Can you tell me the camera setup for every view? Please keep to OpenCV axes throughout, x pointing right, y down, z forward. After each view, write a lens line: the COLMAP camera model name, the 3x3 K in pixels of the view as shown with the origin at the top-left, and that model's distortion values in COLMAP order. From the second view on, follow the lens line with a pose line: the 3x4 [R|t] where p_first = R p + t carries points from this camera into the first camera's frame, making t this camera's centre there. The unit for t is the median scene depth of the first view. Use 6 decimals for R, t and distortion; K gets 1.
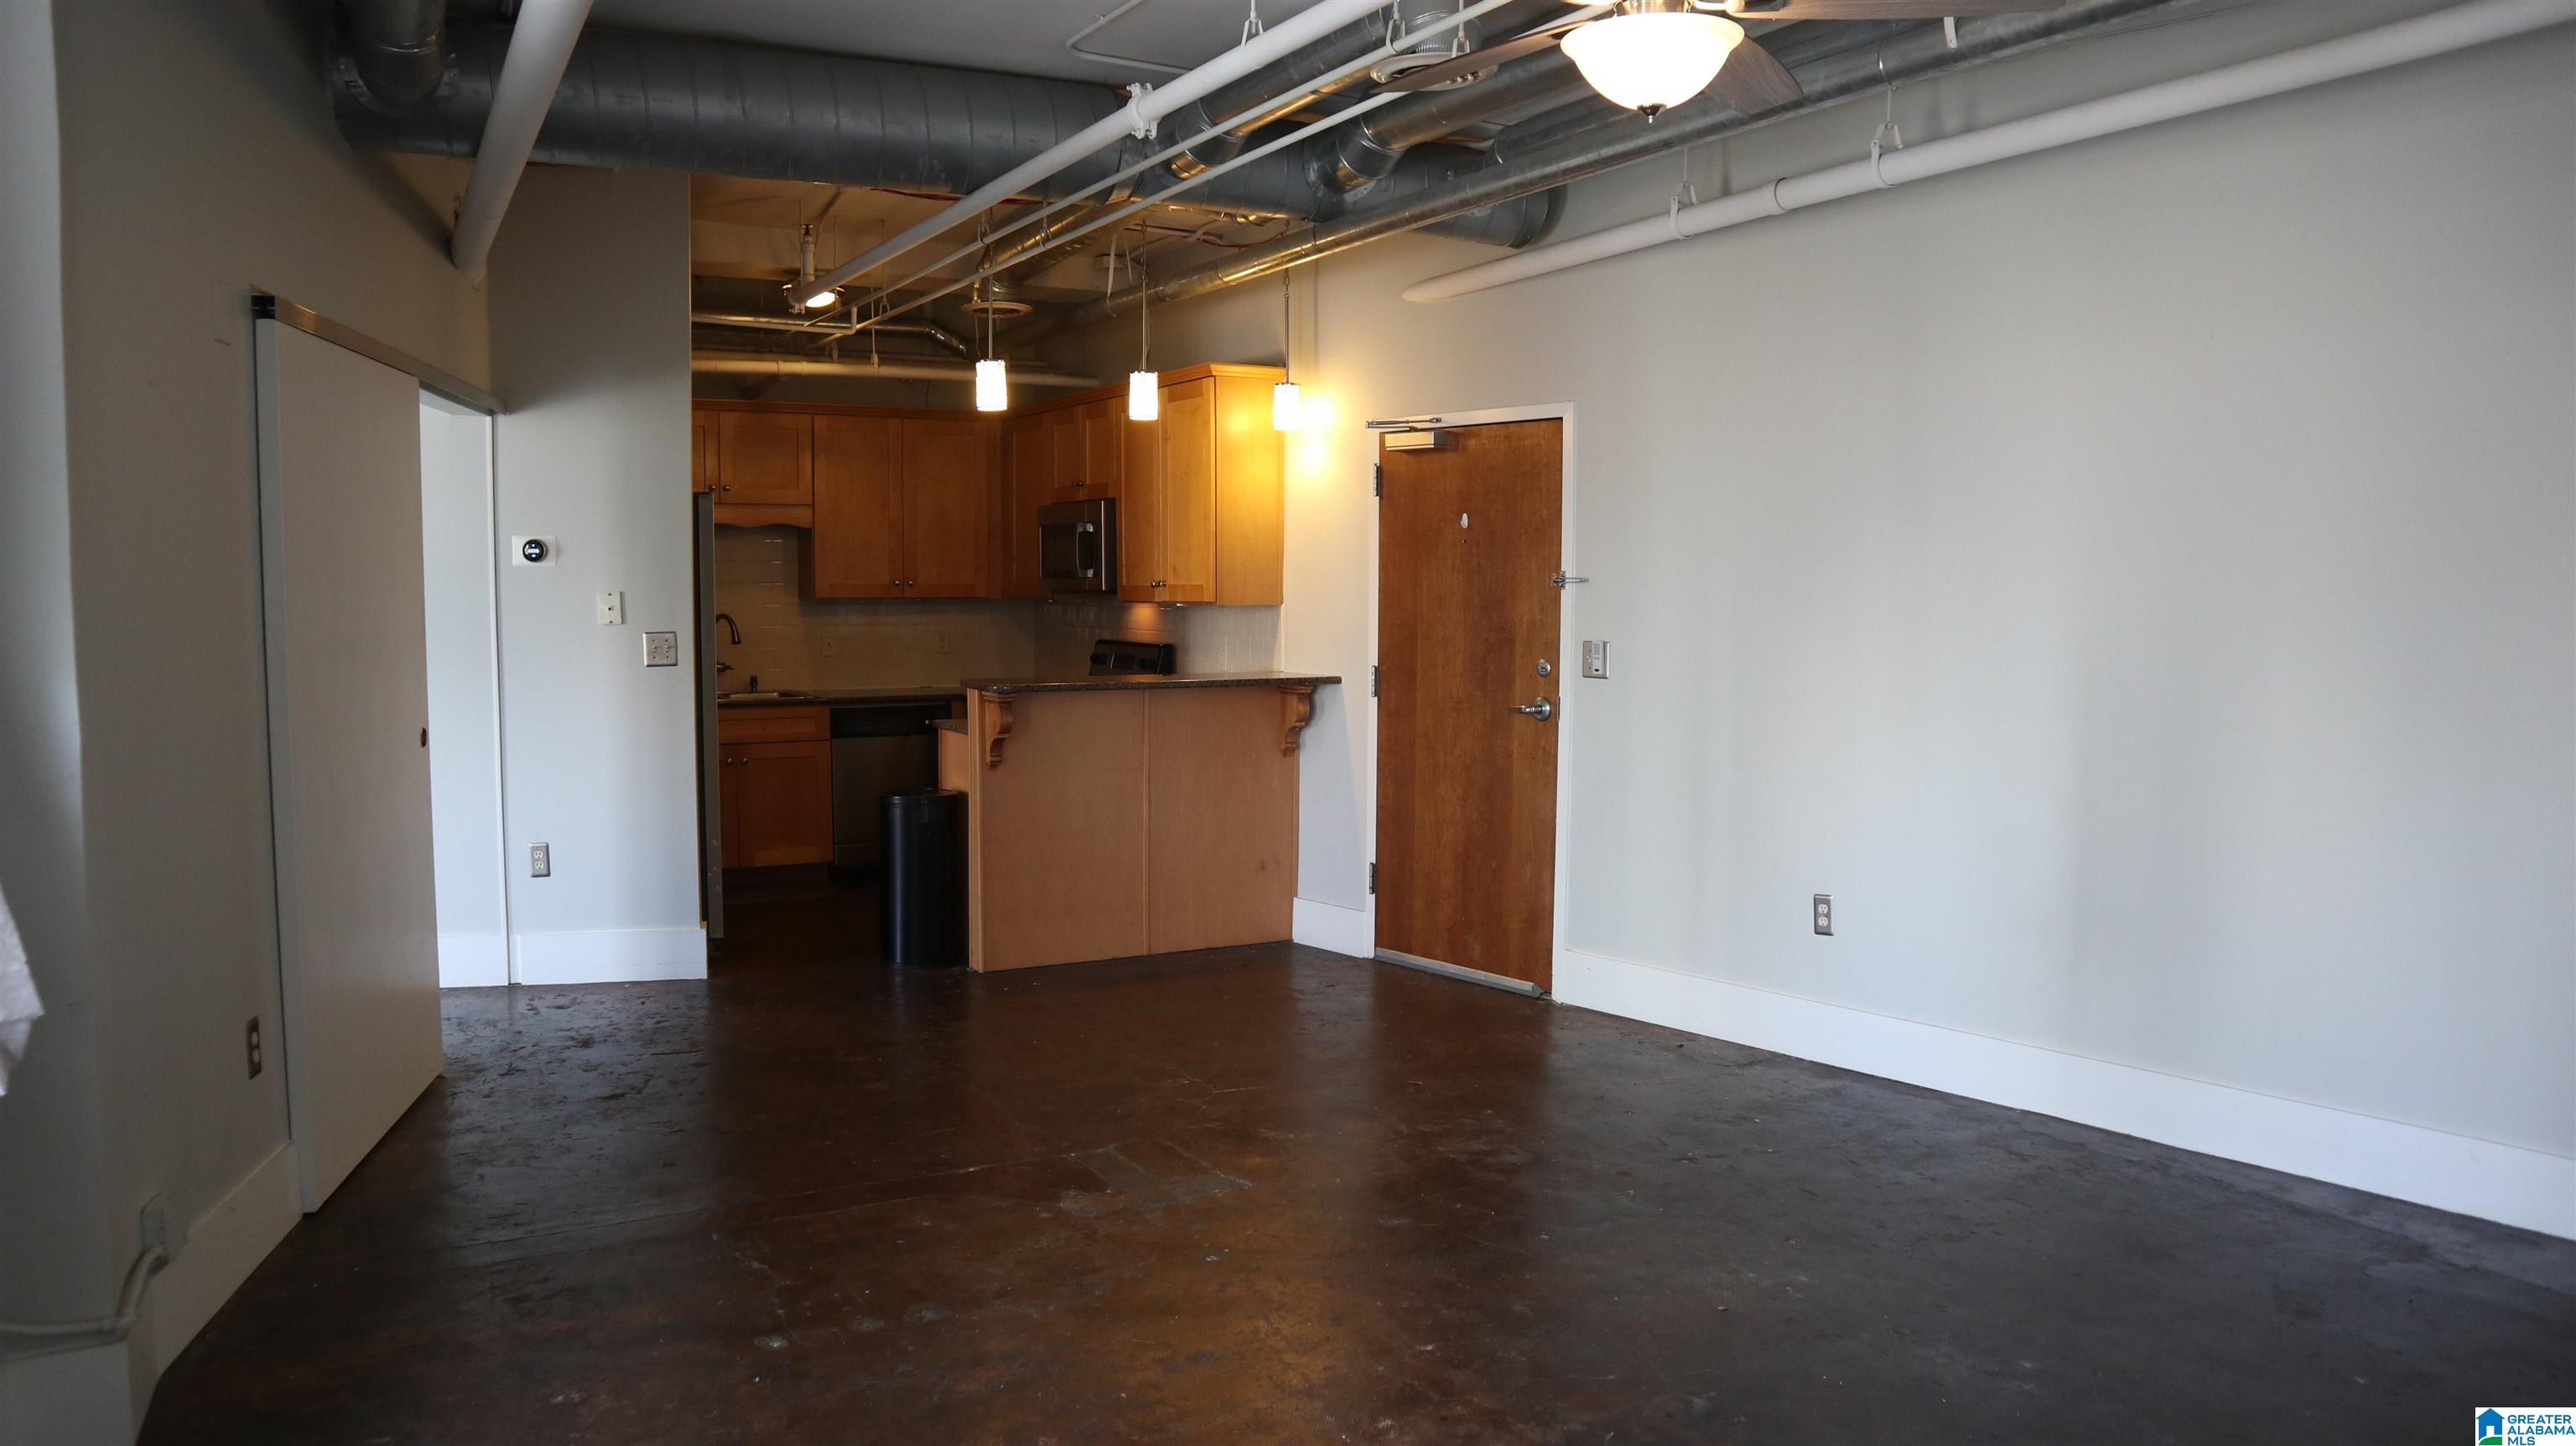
lens RADIAL K [[1784.5, 0, 1300.1], [0, 1784.5, 727.4], [0, 0, 1]] dist [-0.092930, 0.001107]
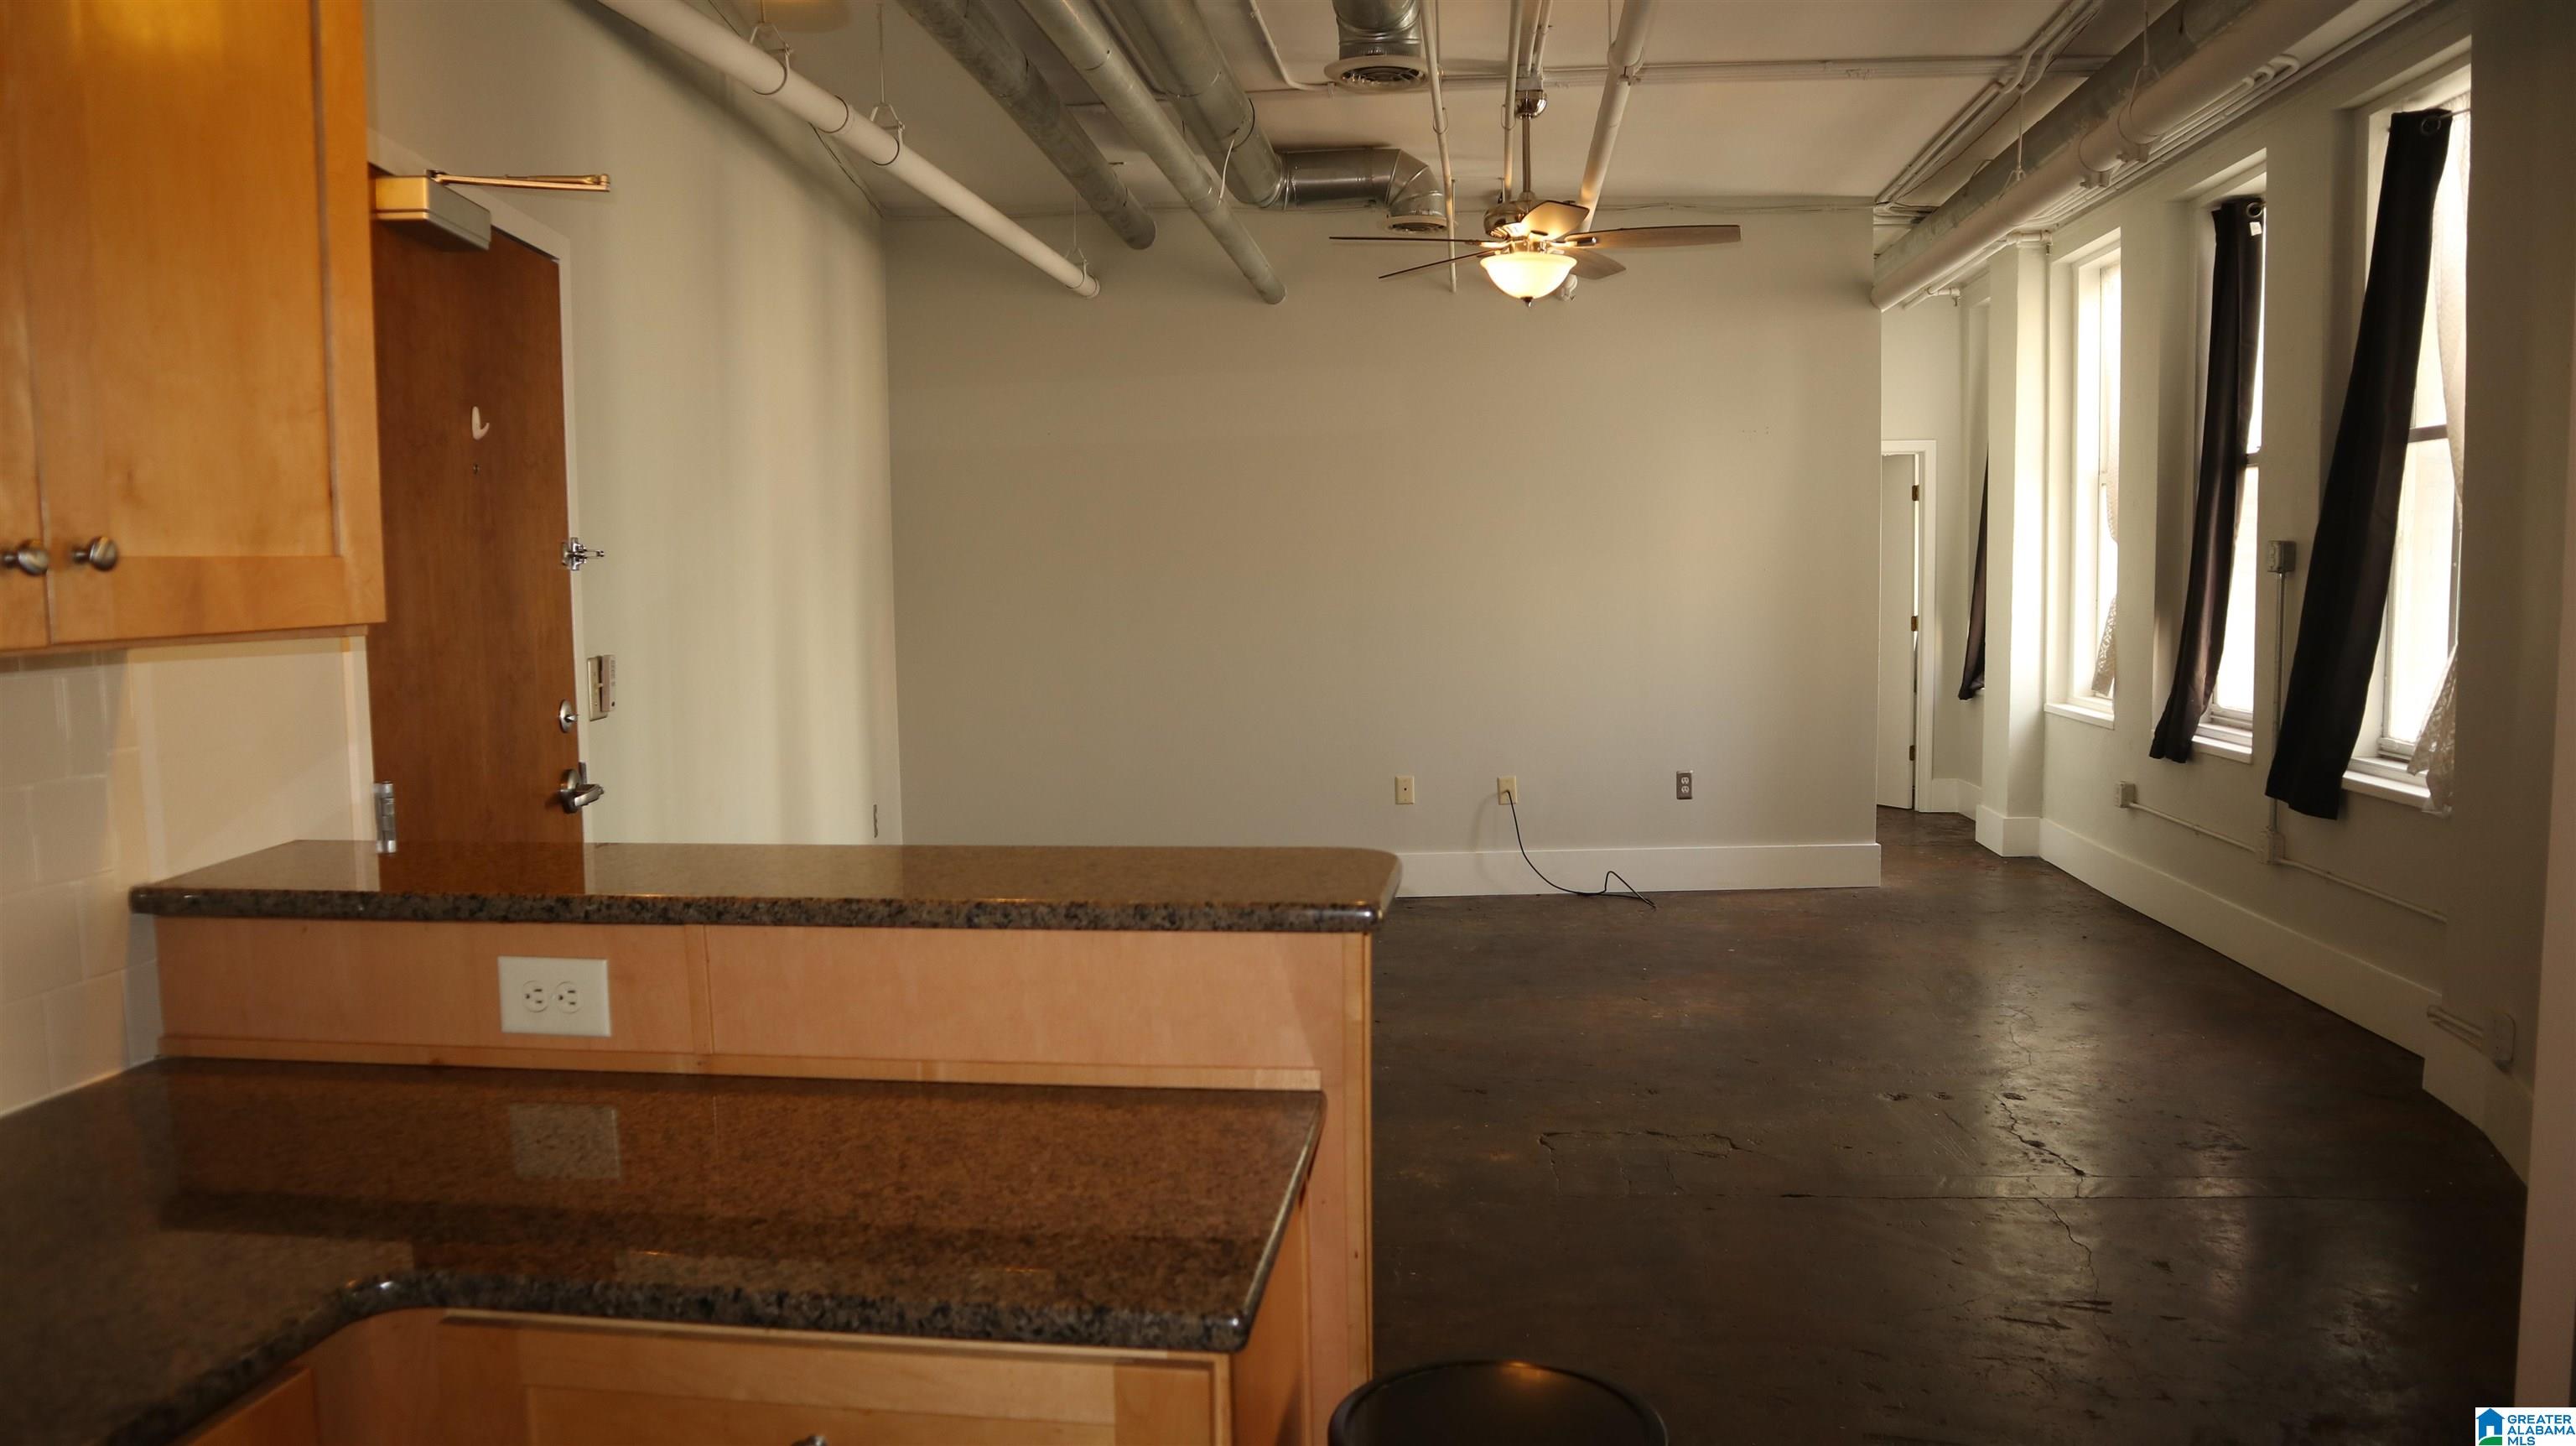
lens RADIAL K [[1784.5, 0, 1300.1], [0, 1784.5, 727.4], [0, 0, 1]] dist [-0.092930, 0.001107]
pose [[-0.808096, -0.038132, 0.587815, -0.357097], [0.066362, 0.985656, 0.155171, -0.098013], [-0.585301, 0.164401, -0.793974, 1.305903]]
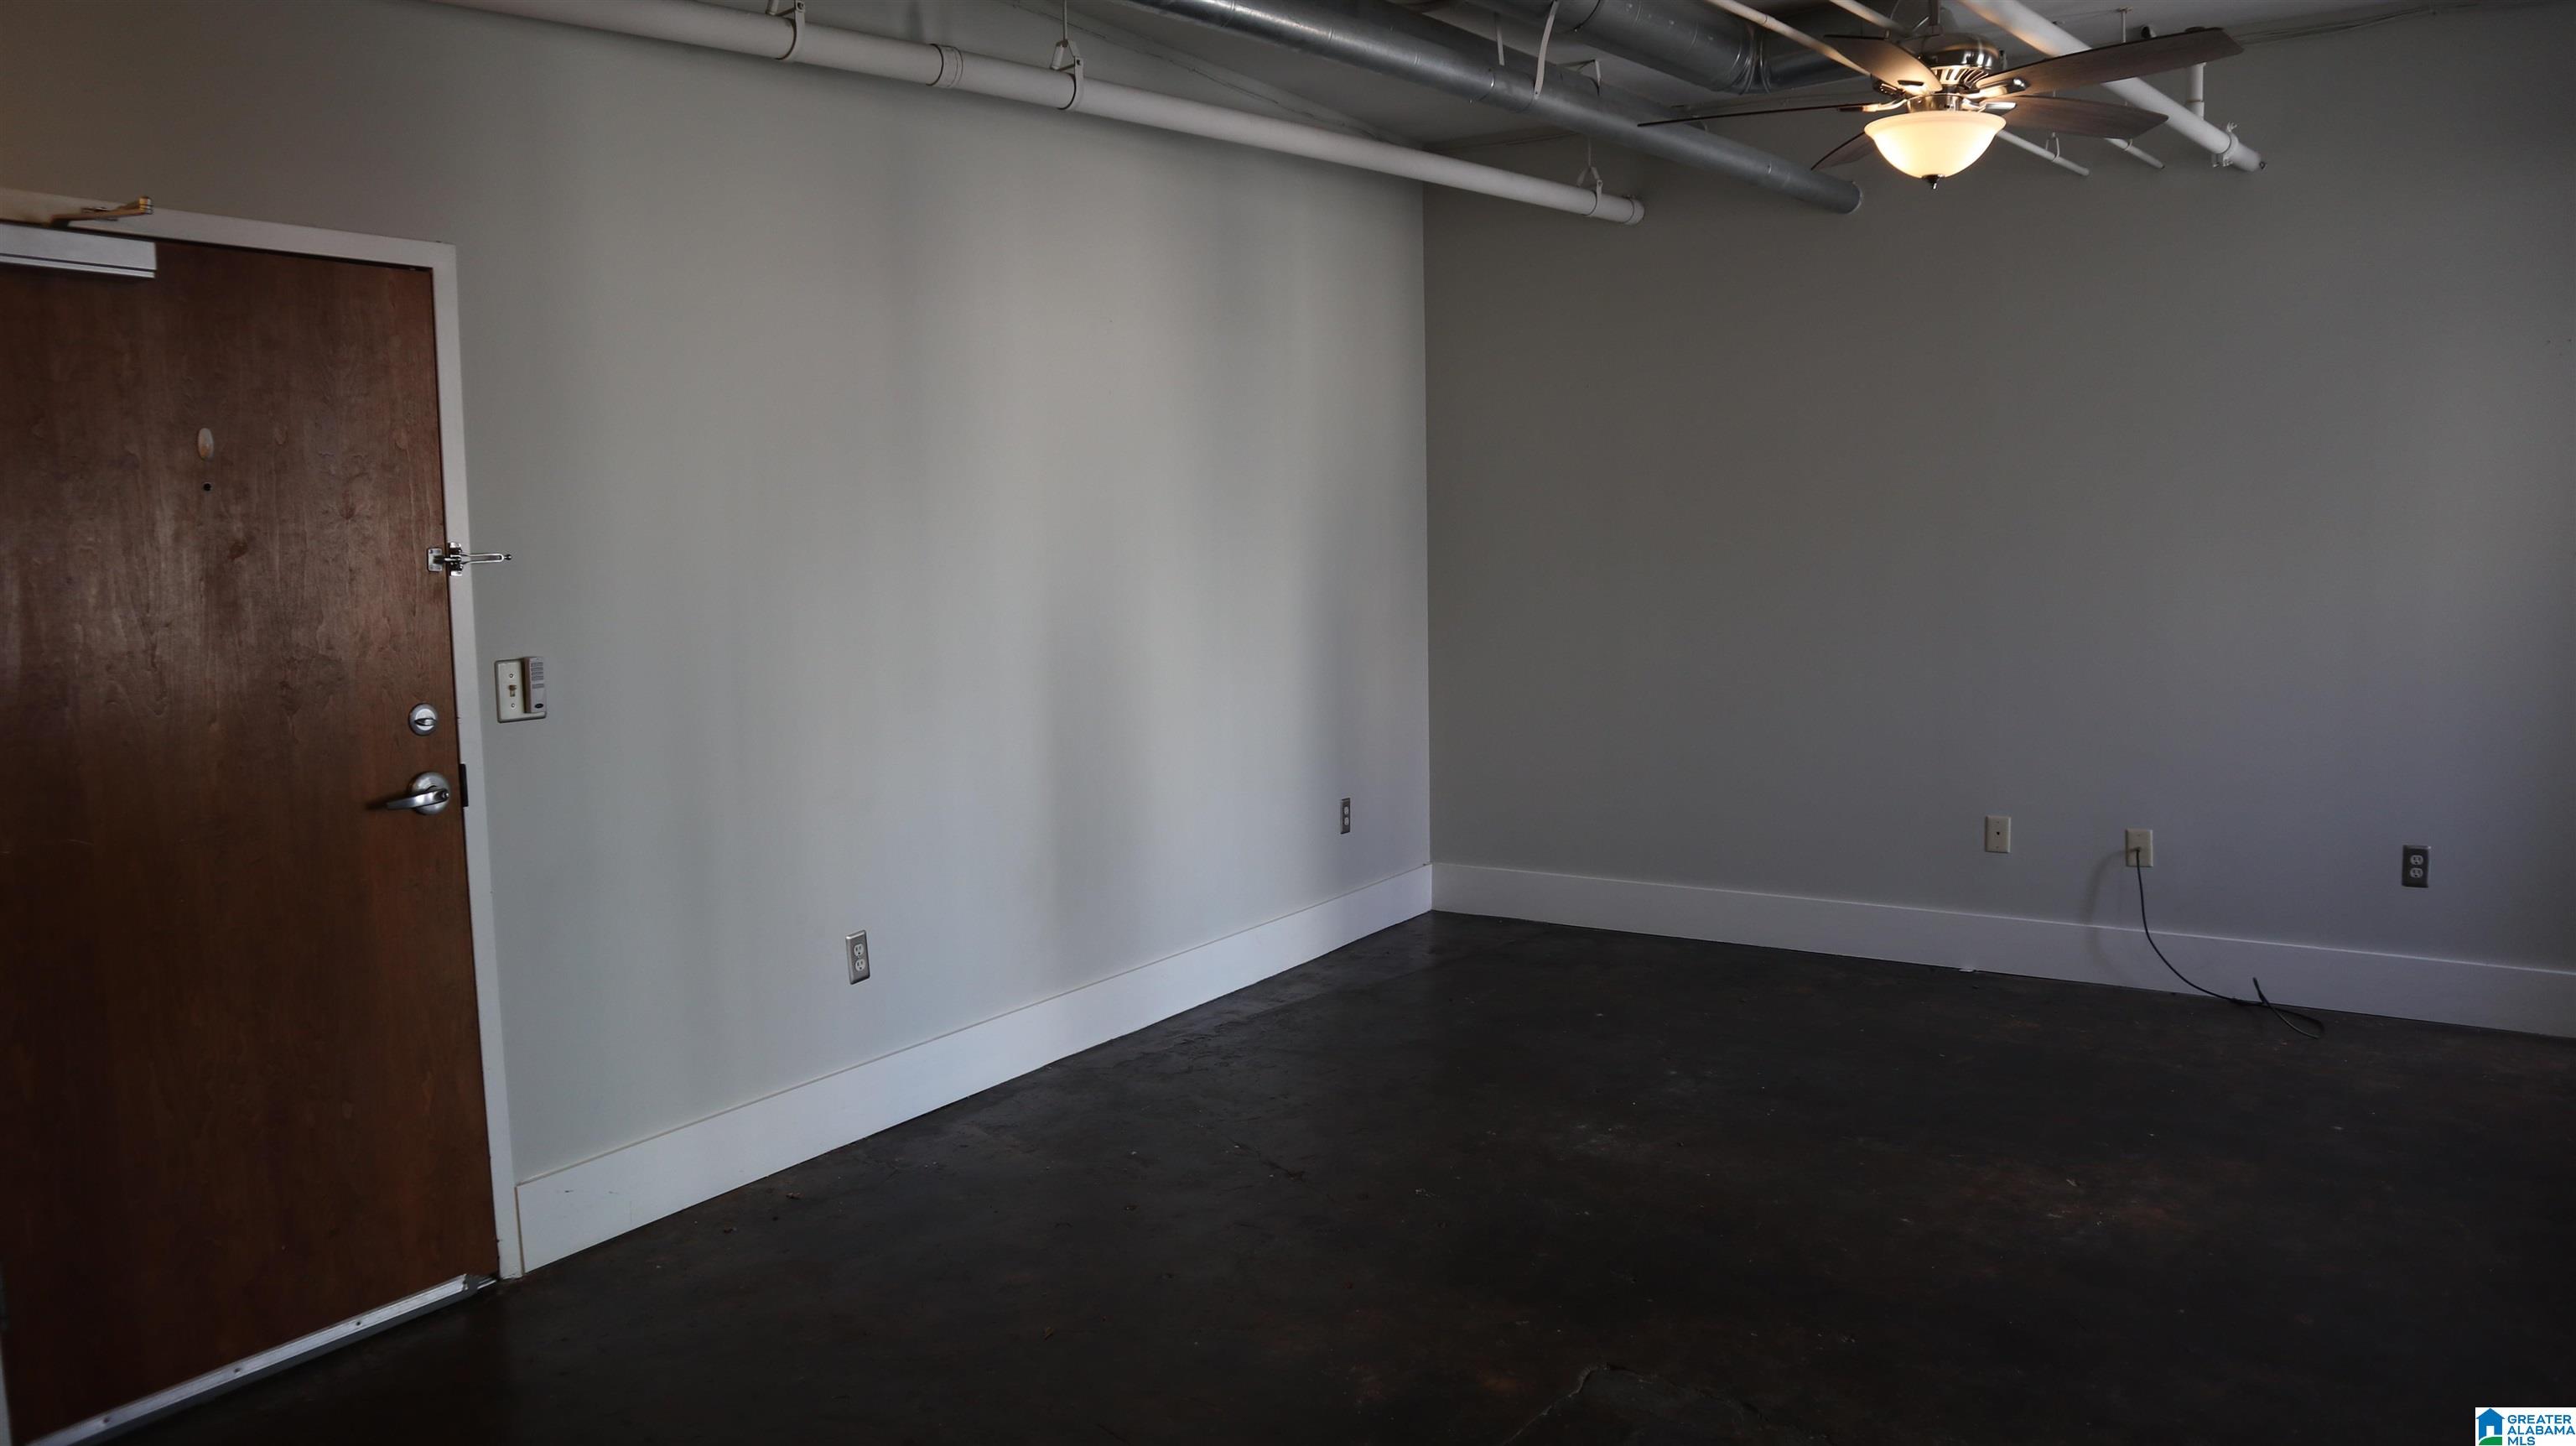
lens RADIAL K [[1784.5, 0, 1300.1], [0, 1784.5, 727.4], [0, 0, 1]] dist [-0.092930, 0.001107]
pose [[-0.297610, -0.097996, 0.949645, -0.461809], [0.098832, 0.986211, 0.132743, -0.075593], [-0.949558, 0.133361, -0.283821, 0.902457]]
